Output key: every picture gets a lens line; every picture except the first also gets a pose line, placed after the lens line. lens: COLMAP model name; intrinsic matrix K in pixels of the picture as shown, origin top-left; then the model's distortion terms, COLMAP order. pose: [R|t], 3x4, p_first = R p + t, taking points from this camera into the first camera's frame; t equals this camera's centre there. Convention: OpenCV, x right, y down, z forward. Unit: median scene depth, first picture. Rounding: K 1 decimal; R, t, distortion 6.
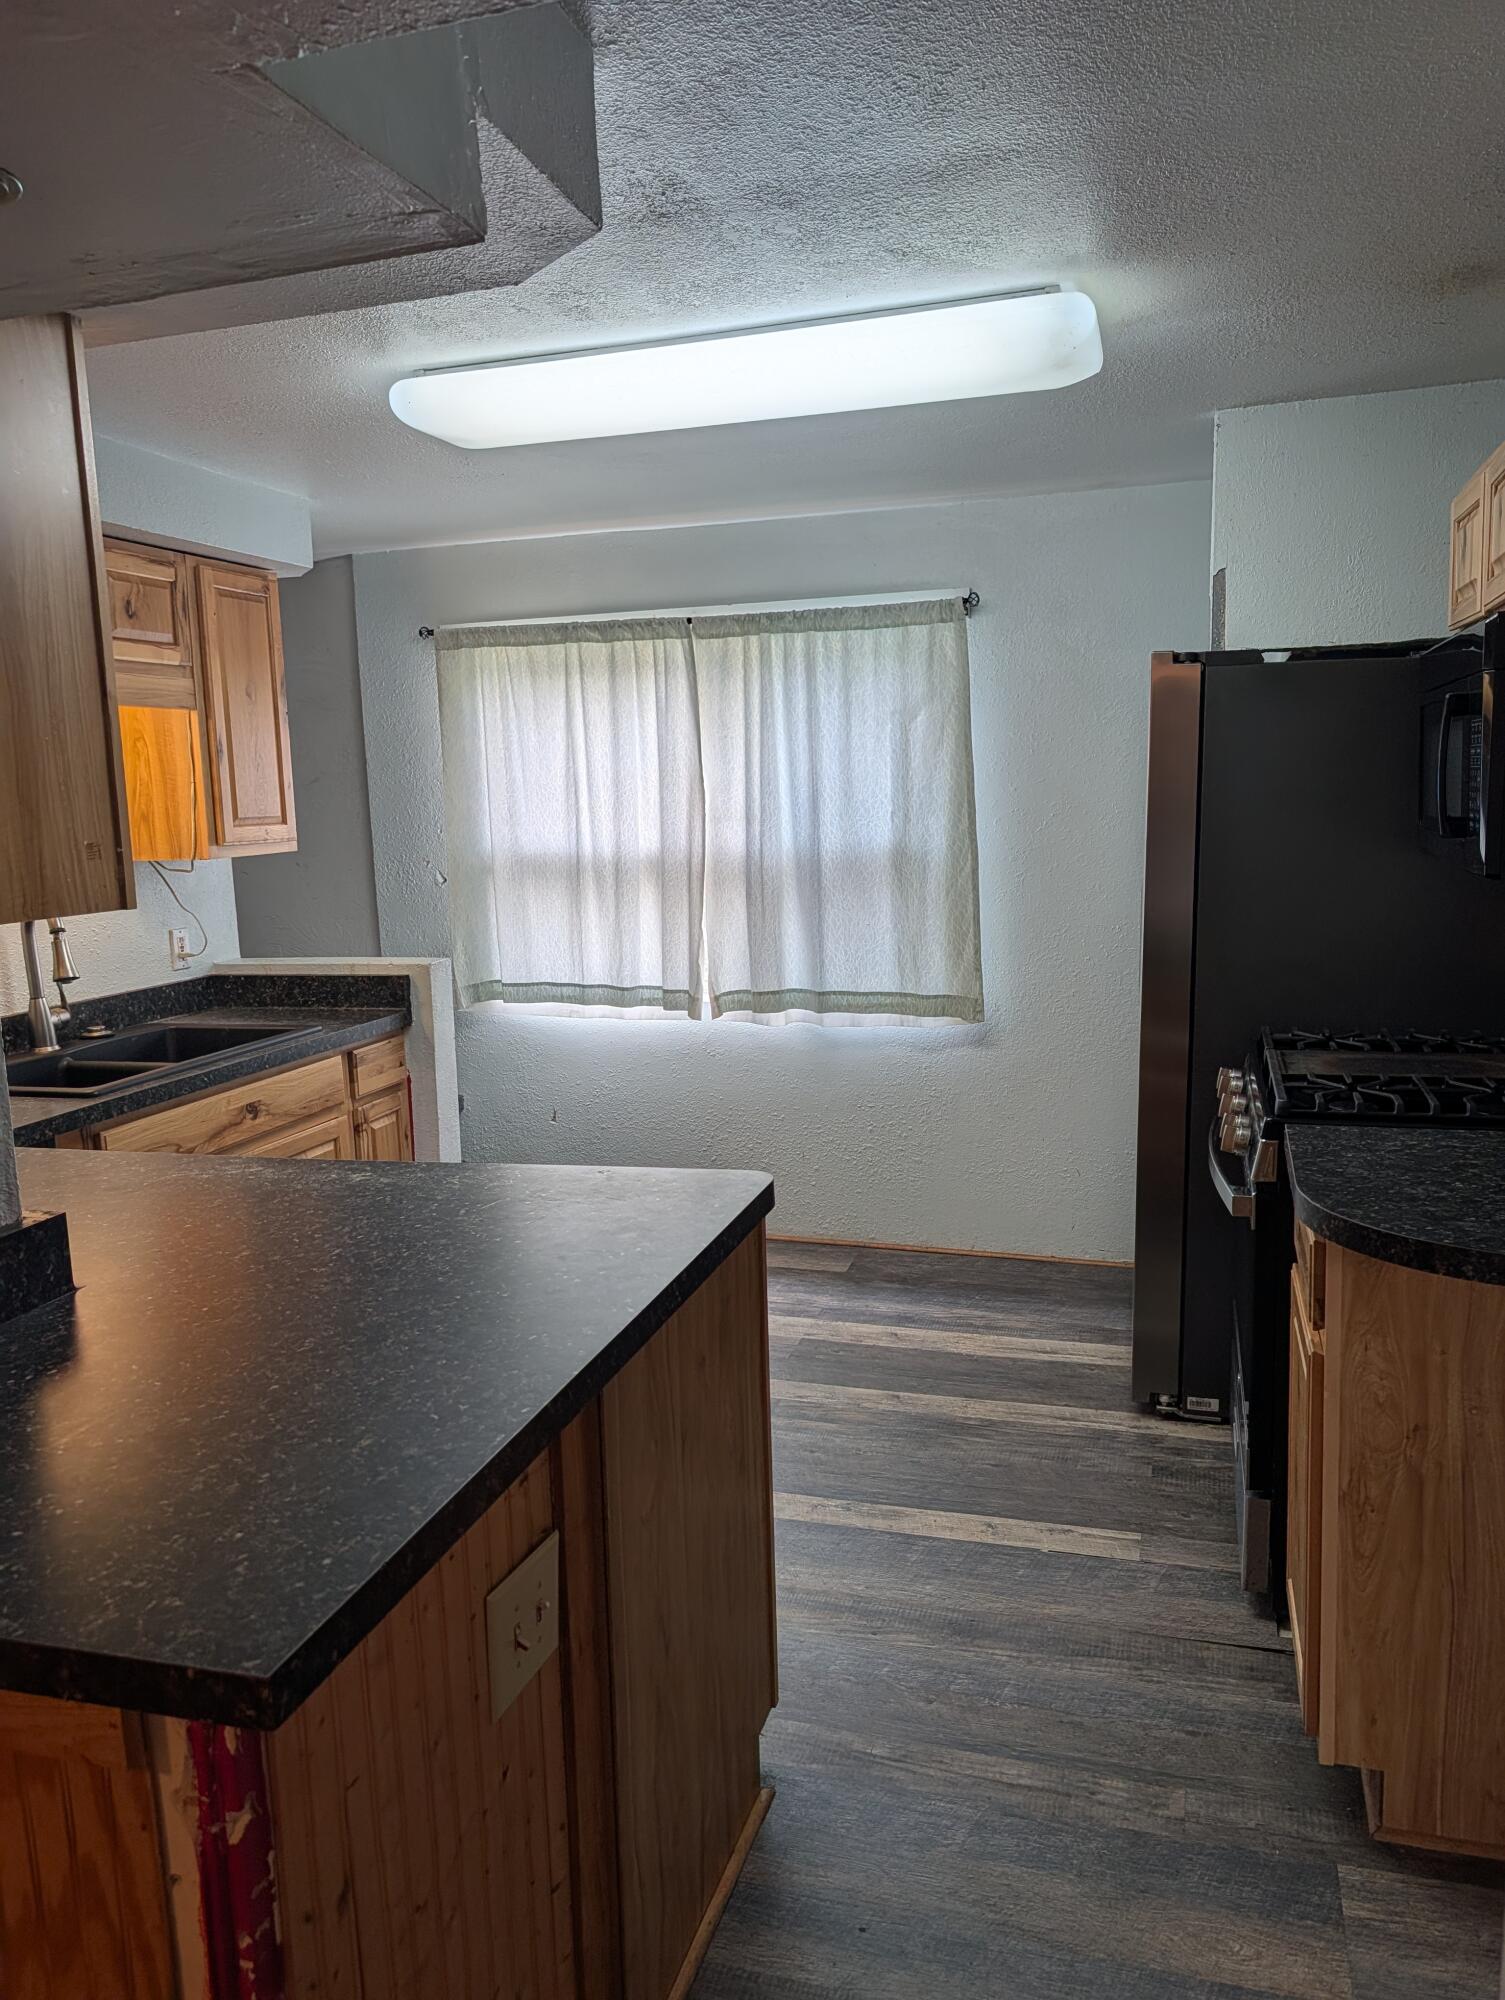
lens RADIAL K [[1439.4, 0, 764.0], [0, 1439.4, 990.2], [0, 0, 1]] dist [0.024592, -0.024103]
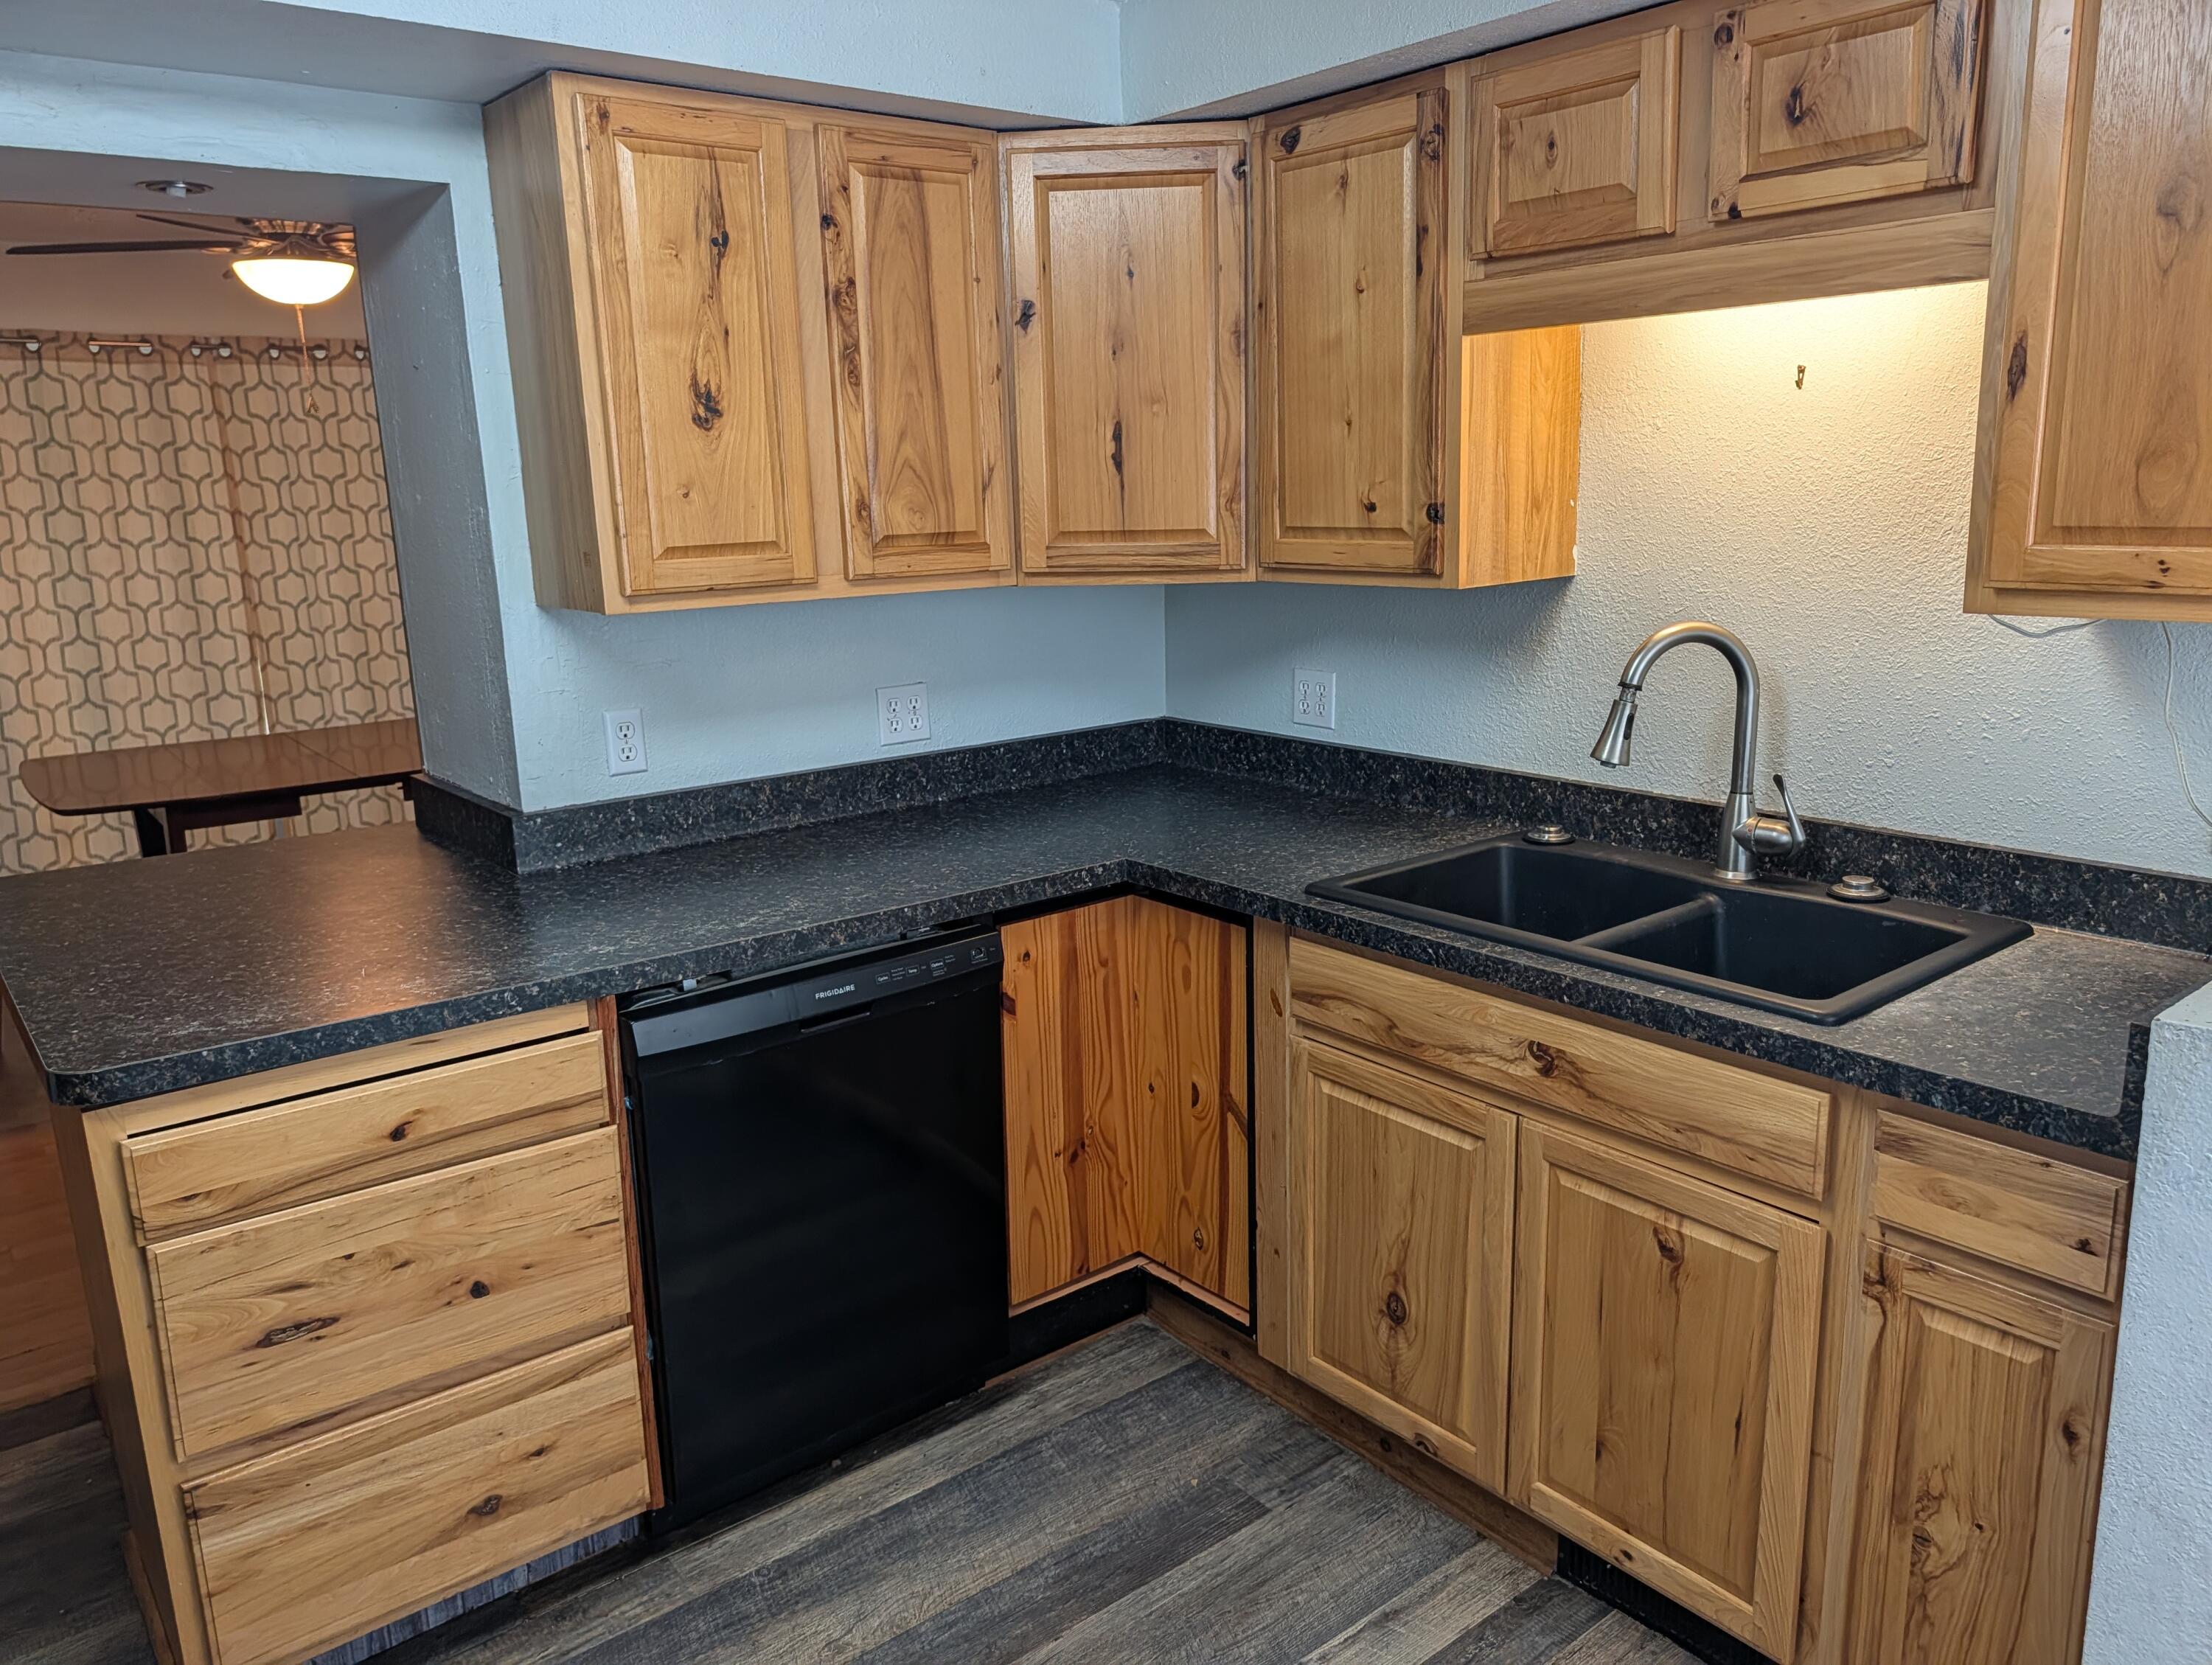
lens RADIAL K [[1598.4, 0, 1146.8], [0, 1598.4, 824.6], [0, 0, 1]] dist [0.027677, -0.026871]
pose [[-0.558589, 0.228281, -0.797412, 0.155411], [-0.067796, 0.945598, 0.318195, -0.142890], [0.826669, 0.231802, -0.512724, 0.882030]]
